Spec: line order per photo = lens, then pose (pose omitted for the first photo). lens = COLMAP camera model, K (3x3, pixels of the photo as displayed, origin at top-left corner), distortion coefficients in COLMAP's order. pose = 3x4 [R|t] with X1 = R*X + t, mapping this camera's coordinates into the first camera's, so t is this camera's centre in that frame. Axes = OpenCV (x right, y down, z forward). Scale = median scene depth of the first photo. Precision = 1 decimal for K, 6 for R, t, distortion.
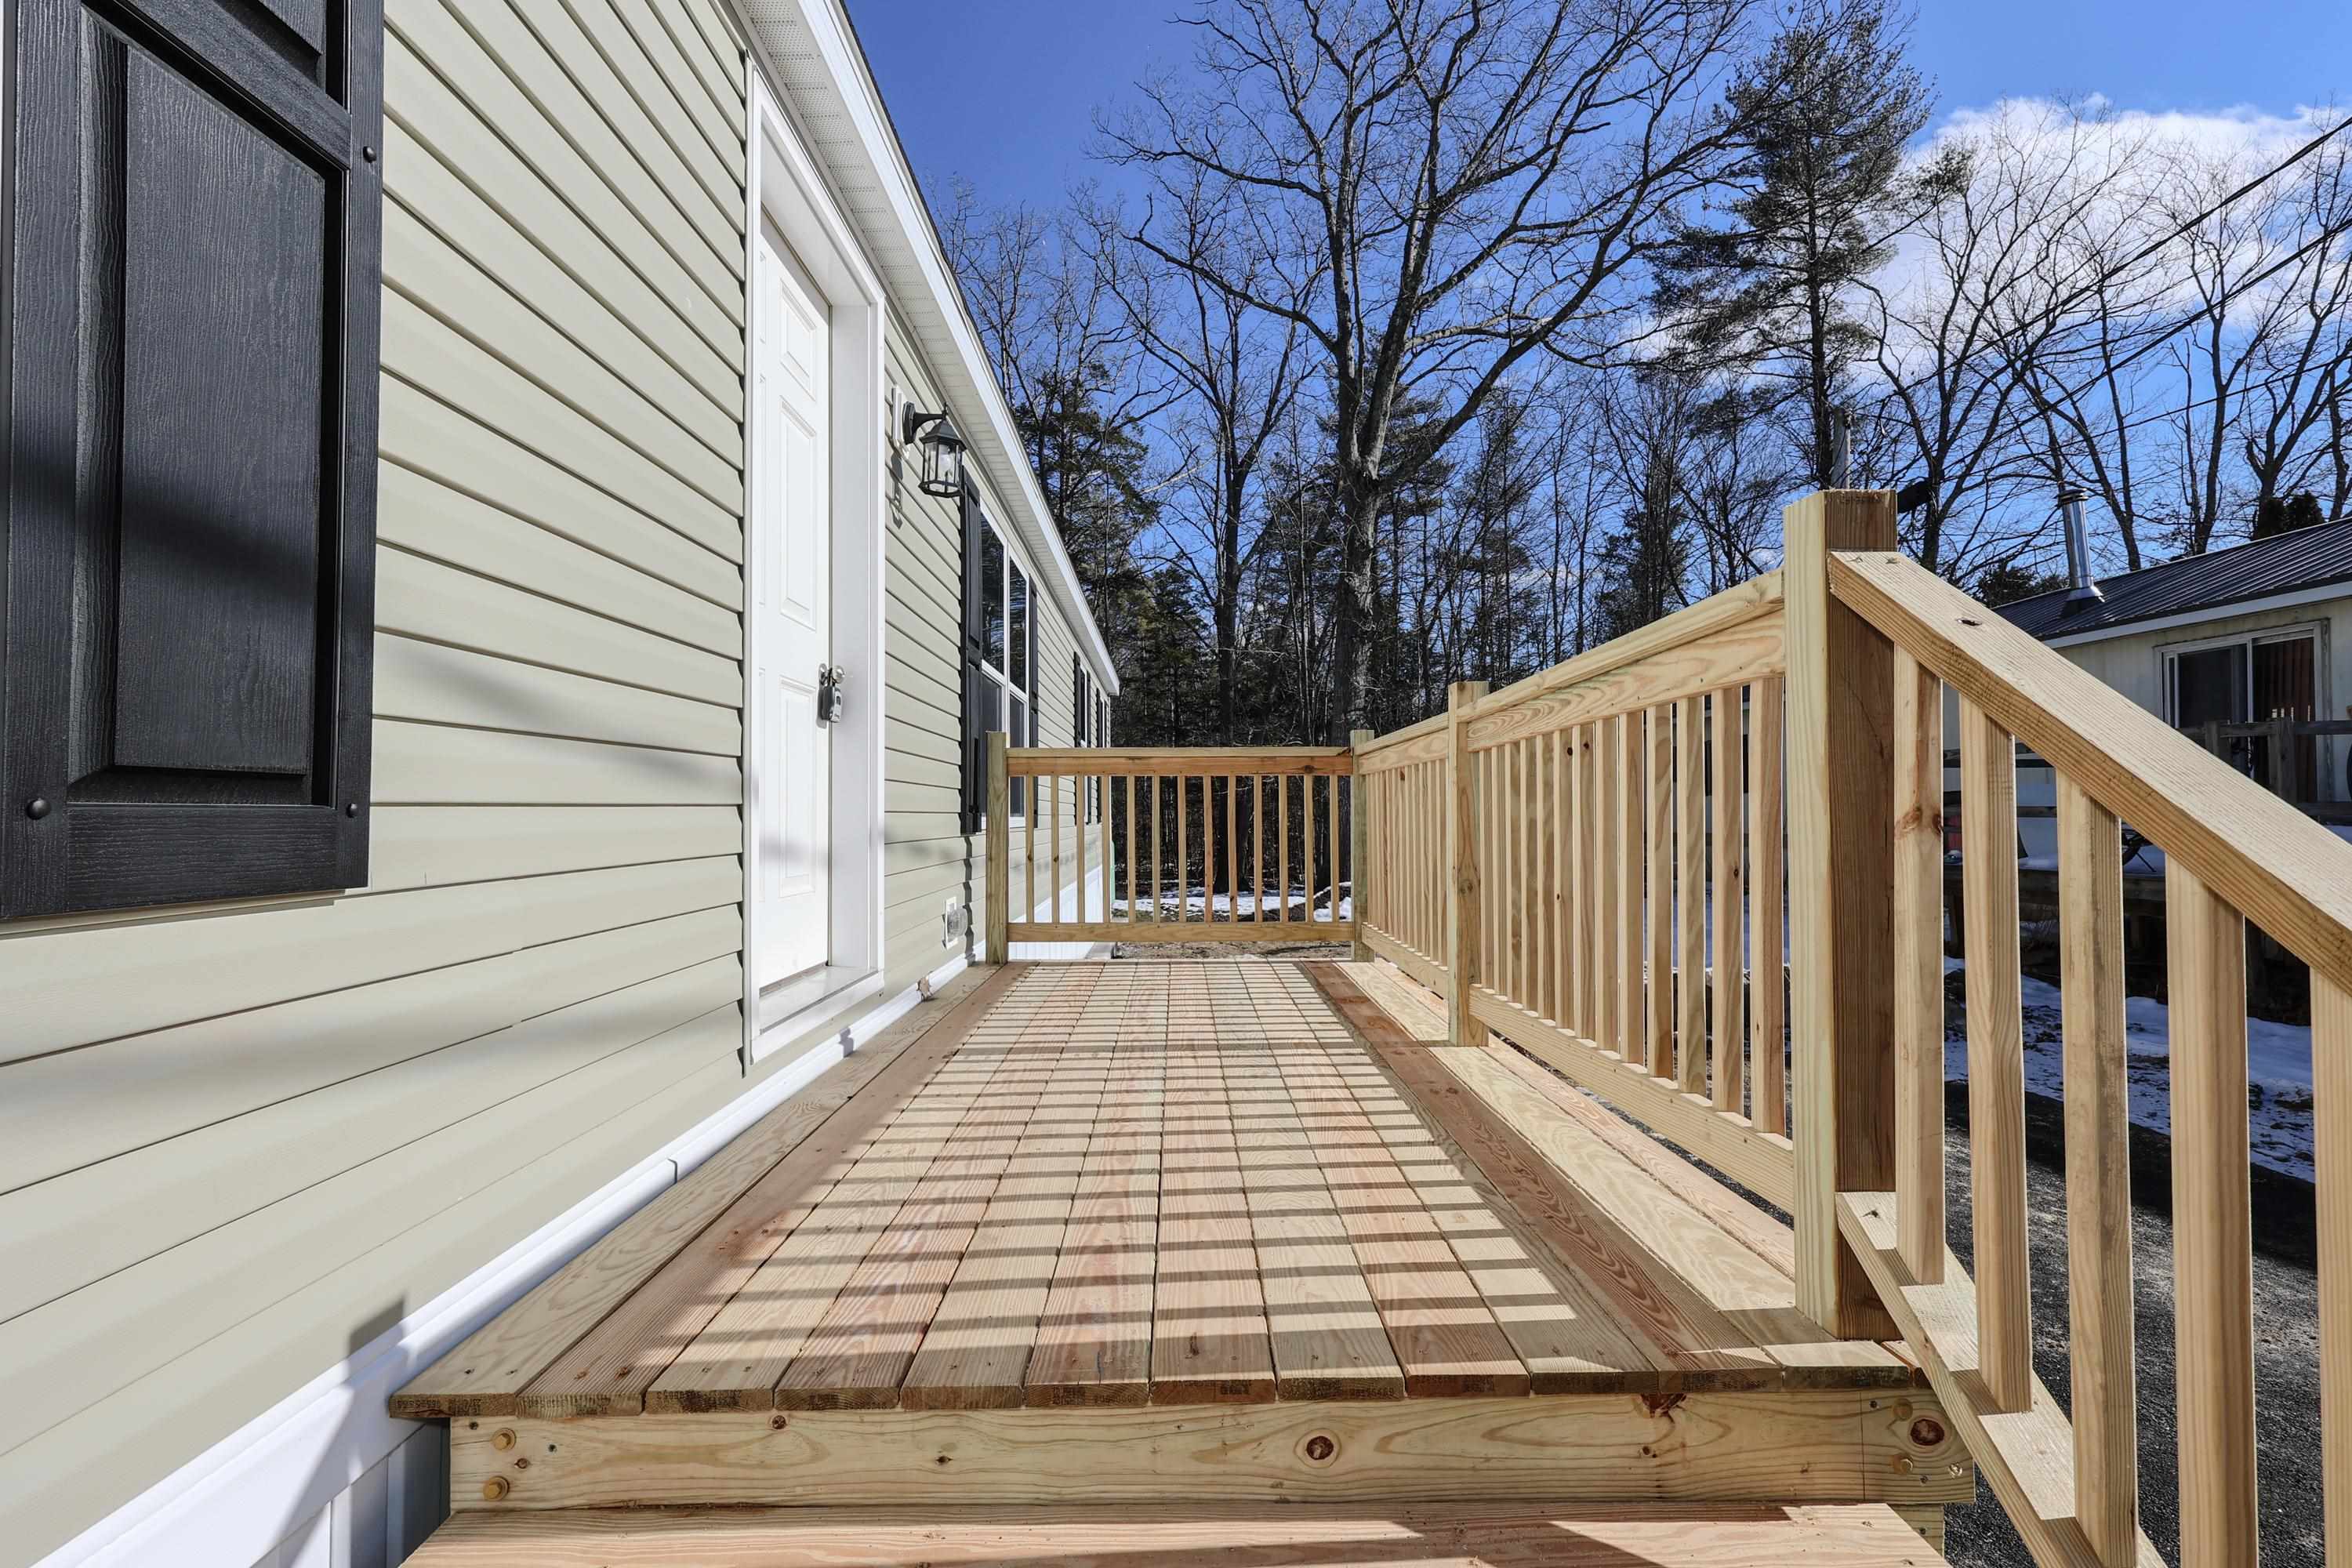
lens RADIAL K [[1074.7, 0, 1183.5], [0, 1074.7, 788.7], [0, 0, 1]] dist [0.002583, 0.000541]
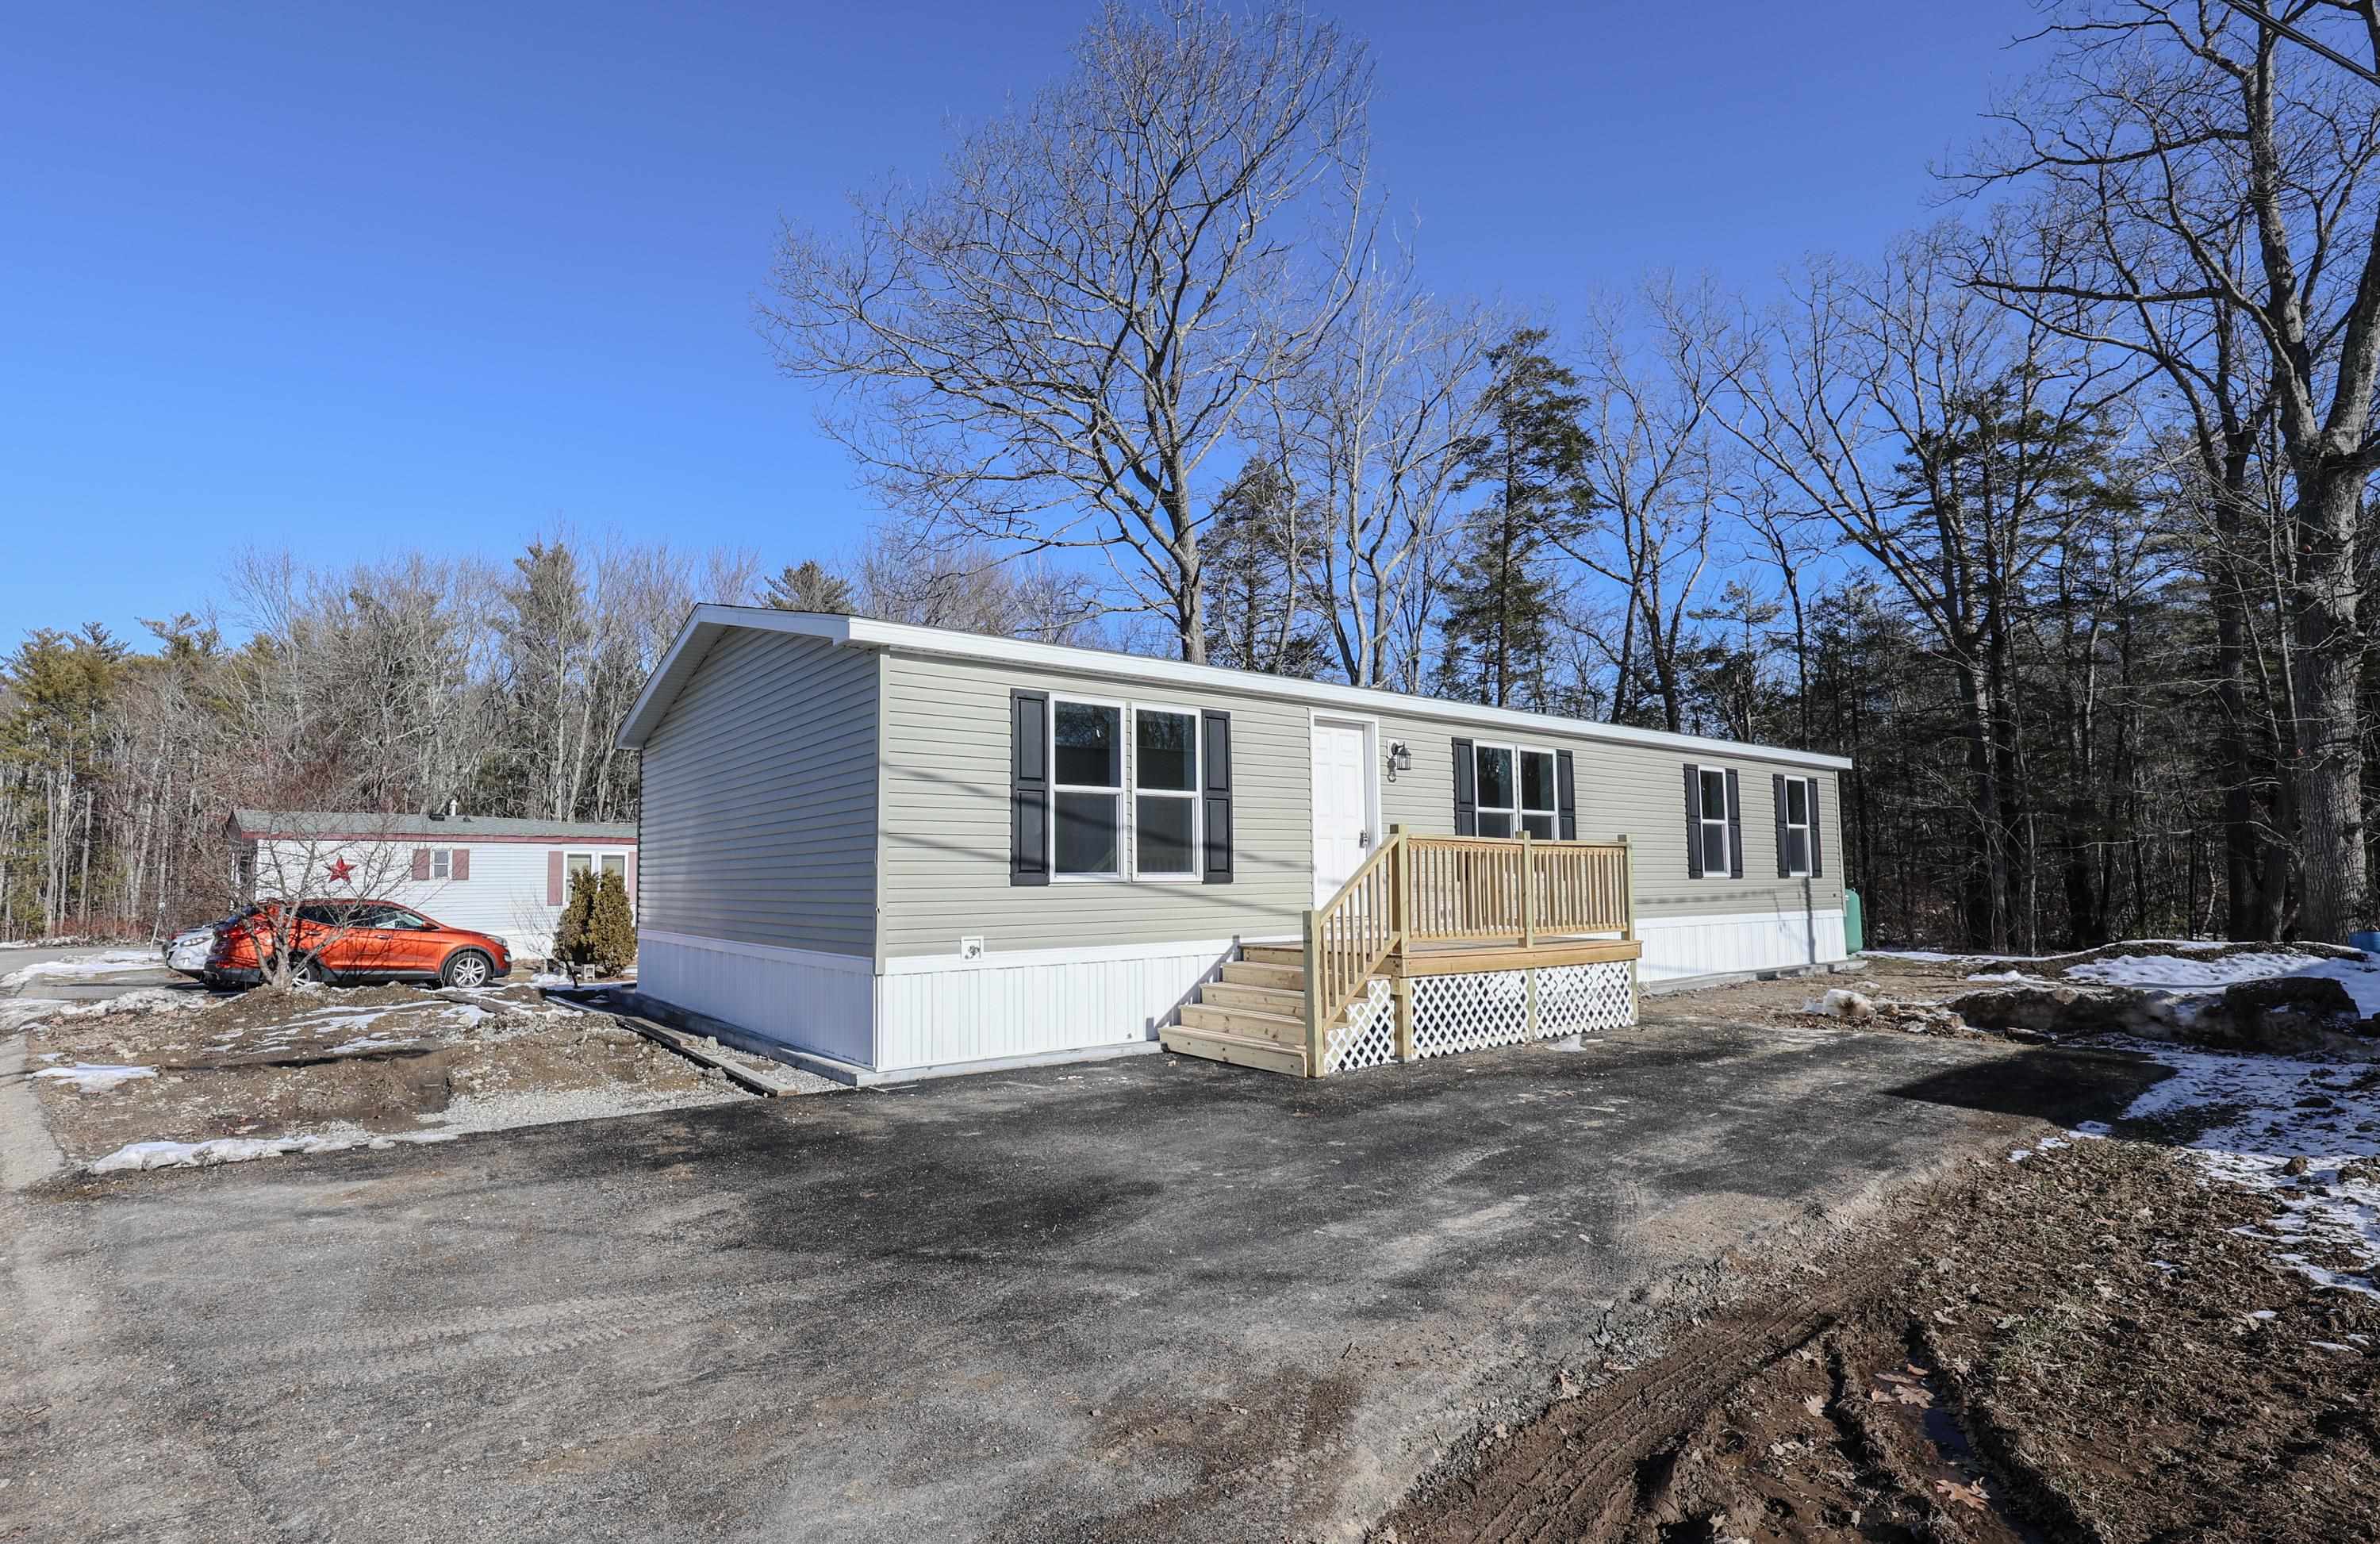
lens RADIAL K [[1040.7, 0, 1092.9], [0, 1040.7, 790.7], [0, 0, 1]] dist [0.004336, 0.000209]
pose [[0.587358, -0.056535, -0.807350, 0.884920], [0.018303, 0.998230, -0.056586, -0.031532], [0.809120, 0.018459, 0.587354, -0.794807]]
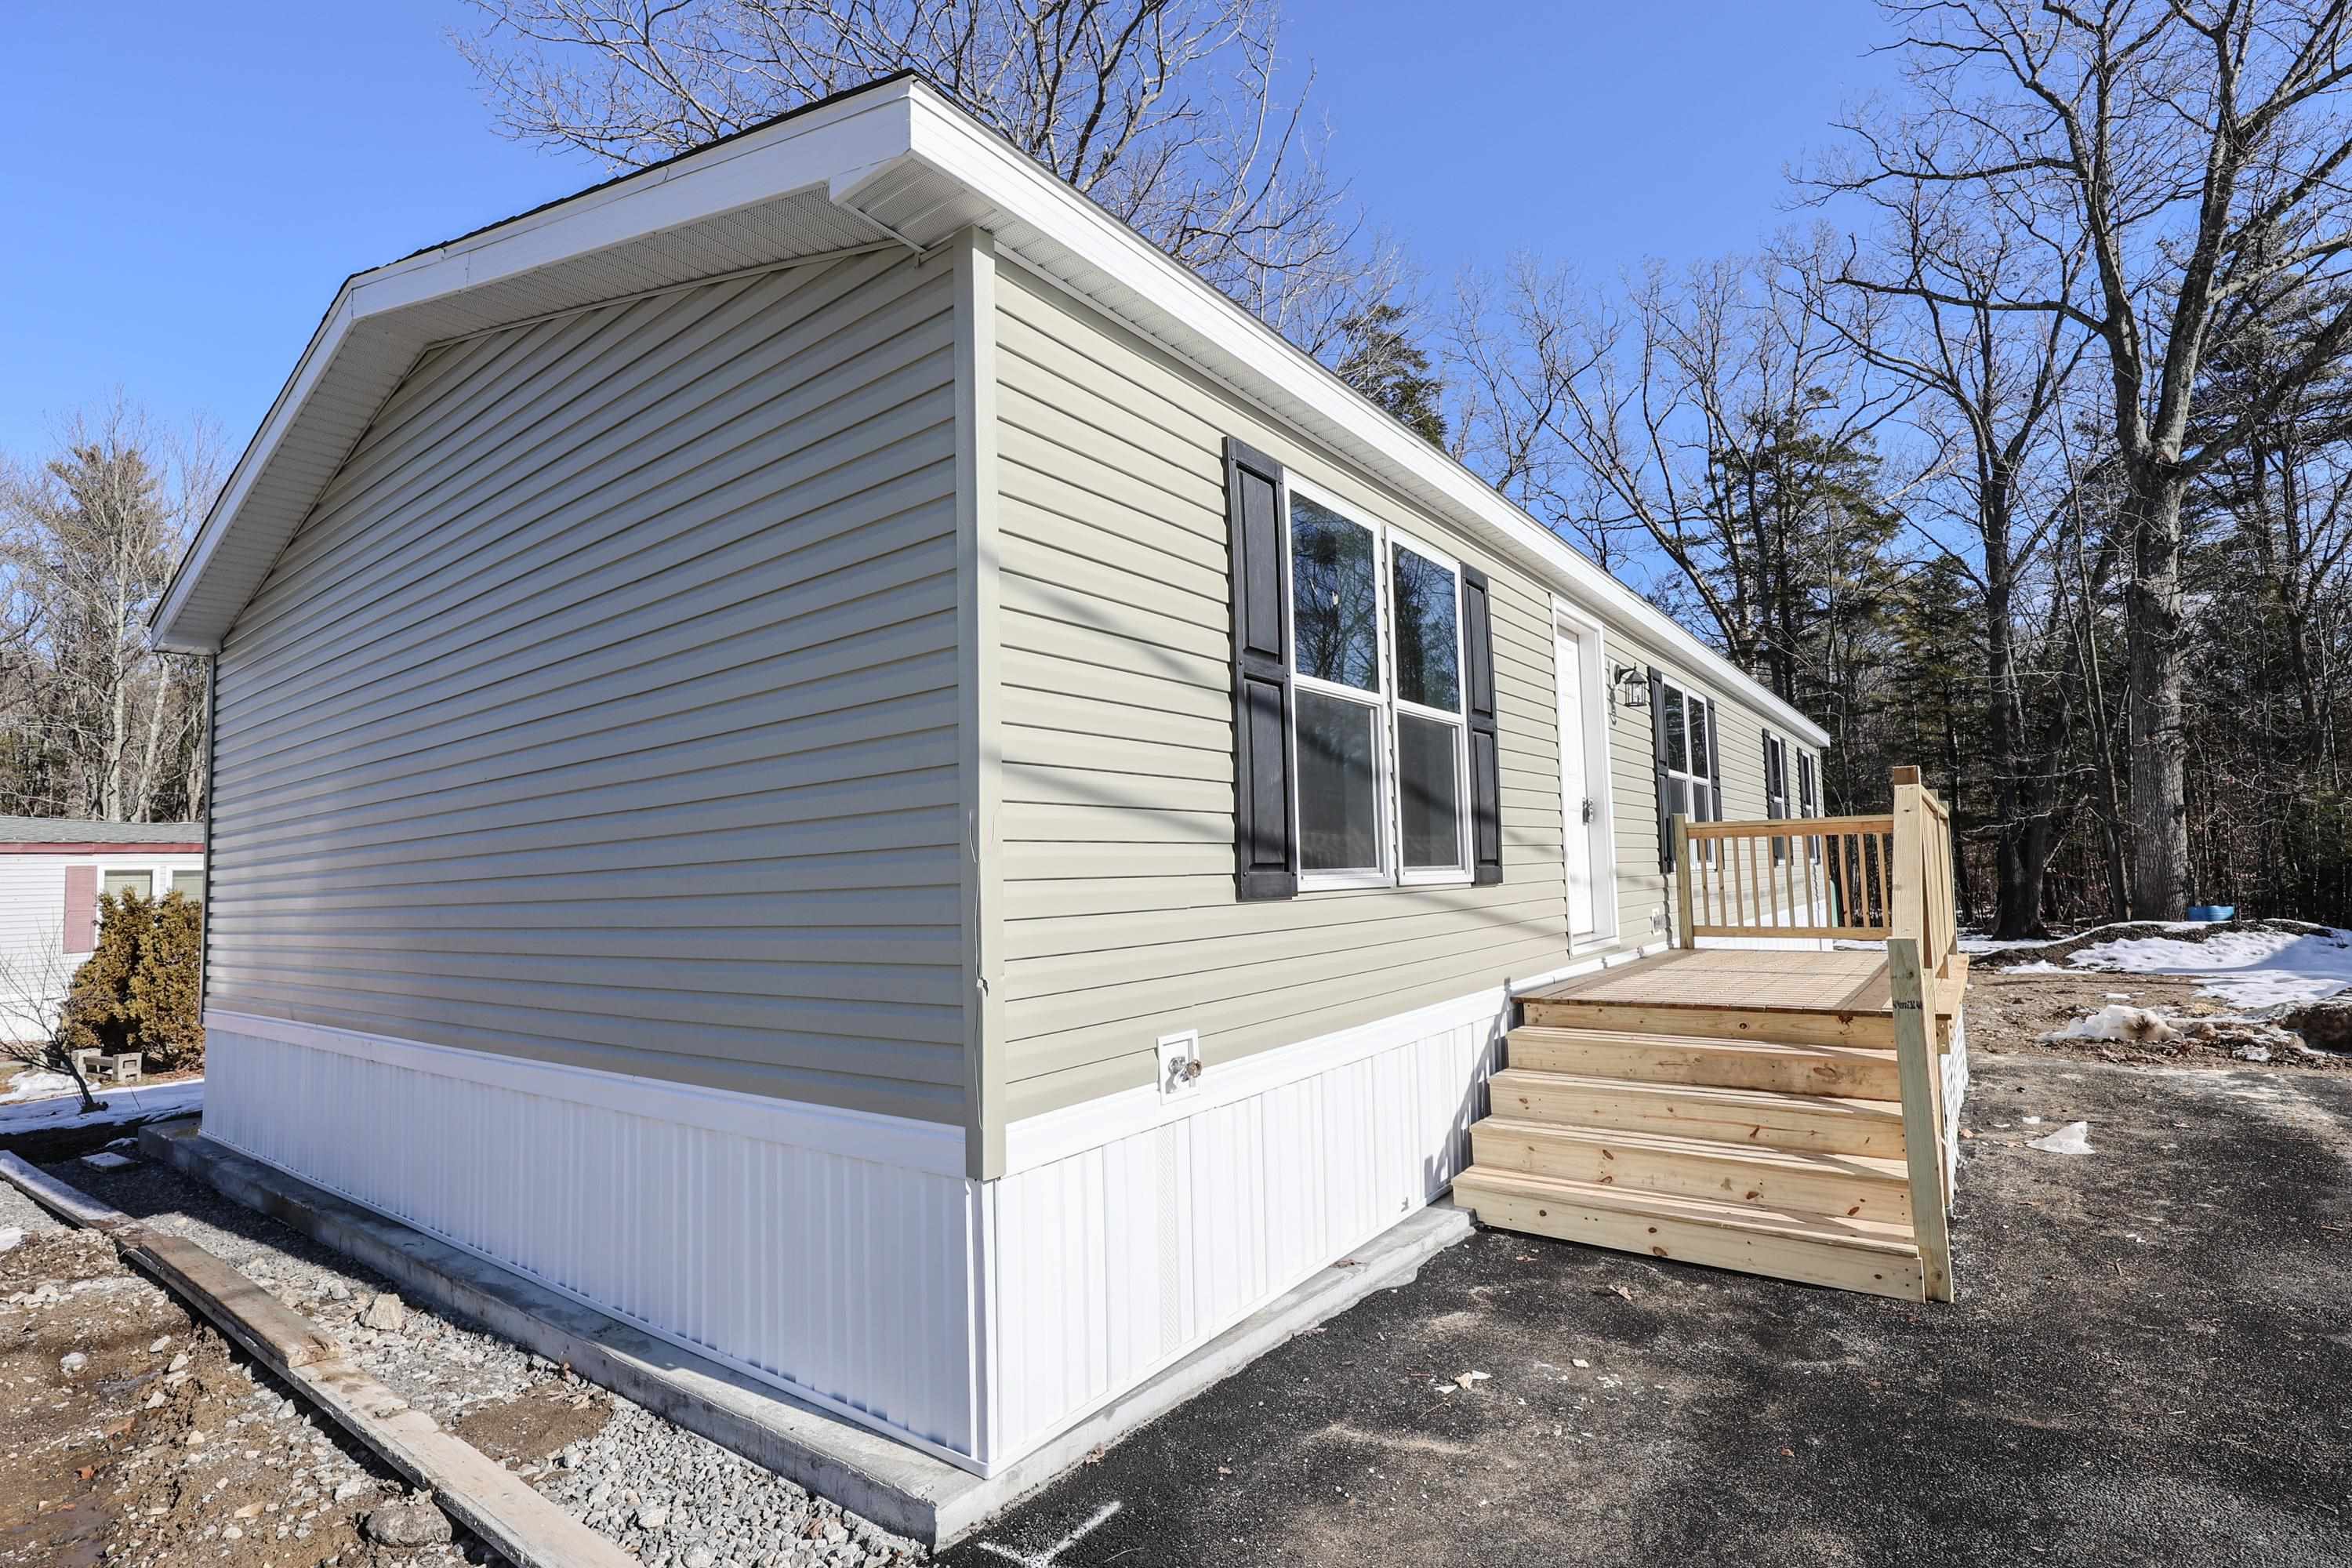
lens RADIAL K [[1074.7, 0, 1190.0], [0, 1074.7, 787.9], [0, 0, 1]] dist [0.002583, 0.000541]
pose [[0.800468, -0.060022, -0.596362, 0.160630], [0.033925, 0.997915, -0.054901, -0.018575], [0.598414, 0.023715, 0.800836, -0.598435]]
